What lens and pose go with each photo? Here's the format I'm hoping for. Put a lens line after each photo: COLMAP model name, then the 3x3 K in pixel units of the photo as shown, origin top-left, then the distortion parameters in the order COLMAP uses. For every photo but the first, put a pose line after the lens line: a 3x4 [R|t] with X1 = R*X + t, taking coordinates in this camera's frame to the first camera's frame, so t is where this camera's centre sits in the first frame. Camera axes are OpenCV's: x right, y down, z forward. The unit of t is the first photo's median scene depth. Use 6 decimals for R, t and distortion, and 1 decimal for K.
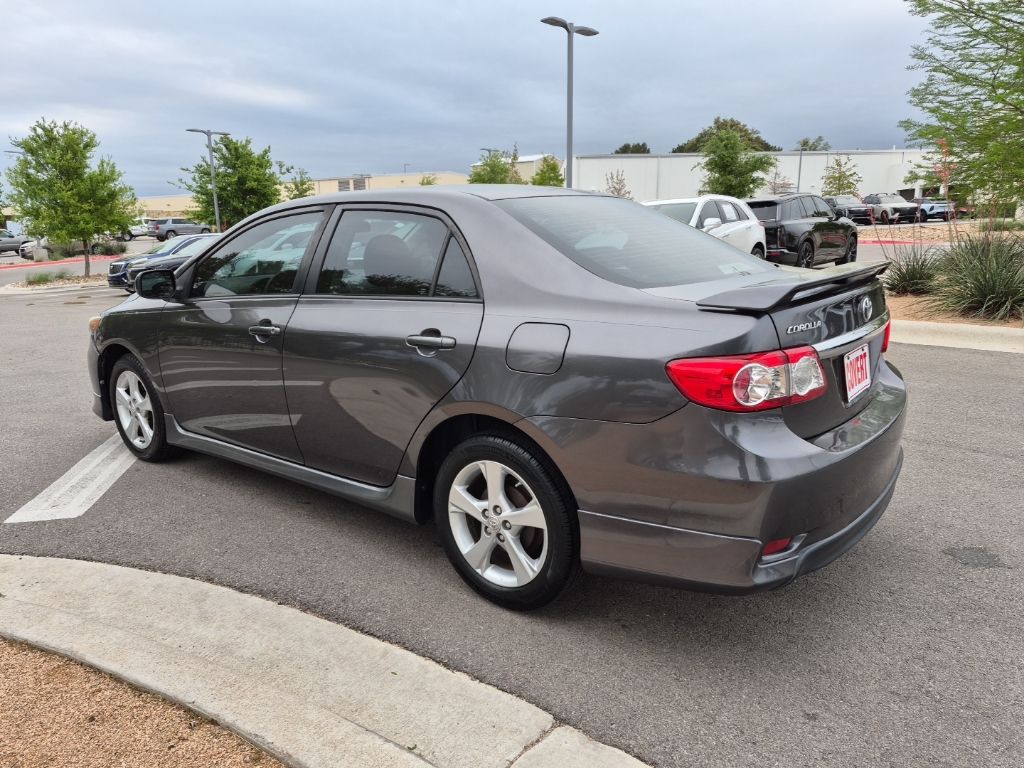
lens RADIAL K [[704.8, 0, 506.7], [0, 704.8, 388.5], [0, 0, 1]] dist [0.064740, -0.057236]
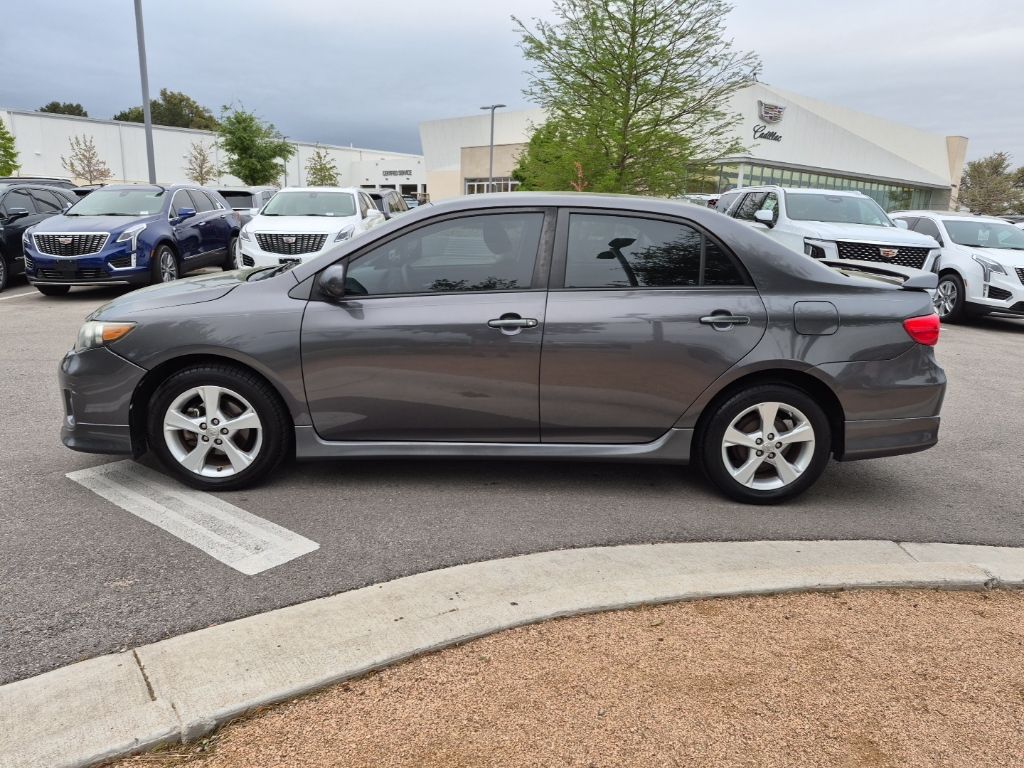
lens RADIAL K [[704.8, 0, 505.3], [0, 704.8, 389.2], [0, 0, 1]] dist [0.064740, -0.057236]
pose [[0.758818, -0.113728, 0.641296, -0.998536], [0.098798, 0.993342, 0.059257, -0.044318], [-0.643765, 0.018393, 0.765002, 0.188537]]
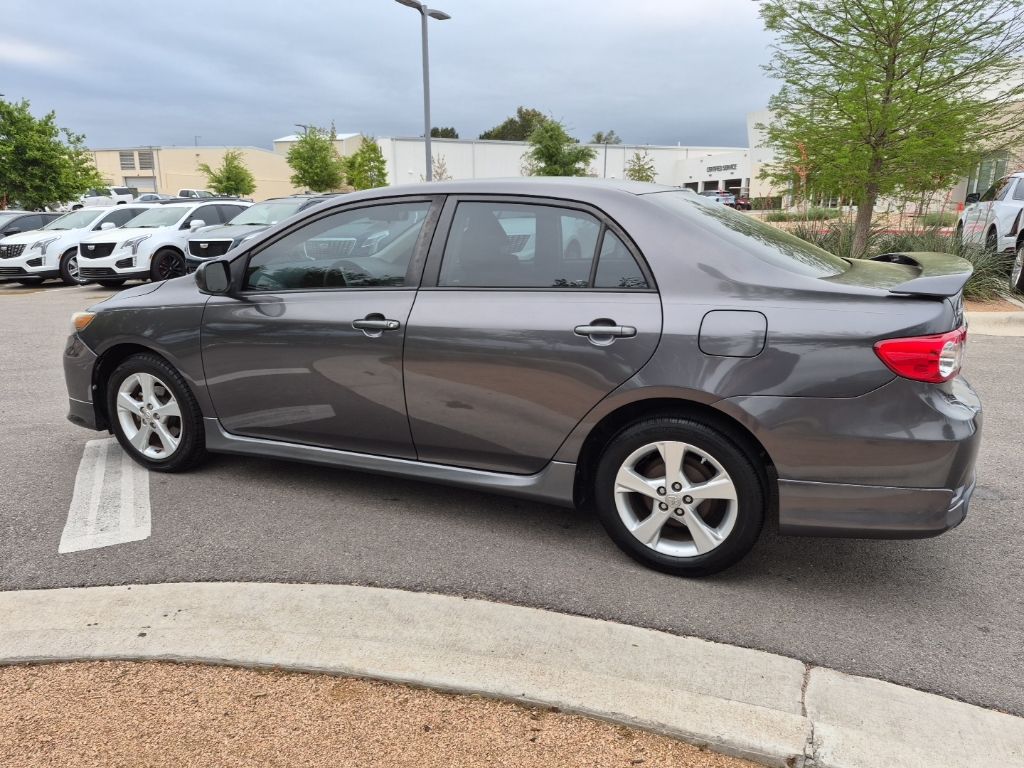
lens RADIAL K [[704.8, 0, 514.1], [0, 704.8, 383.7], [0, 0, 1]] dist [0.064740, -0.057236]
pose [[0.963611, -0.047135, 0.263119, -0.398278], [0.042981, 0.998844, 0.021526, -0.013069], [-0.263829, -0.009434, 0.964523, 0.021454]]
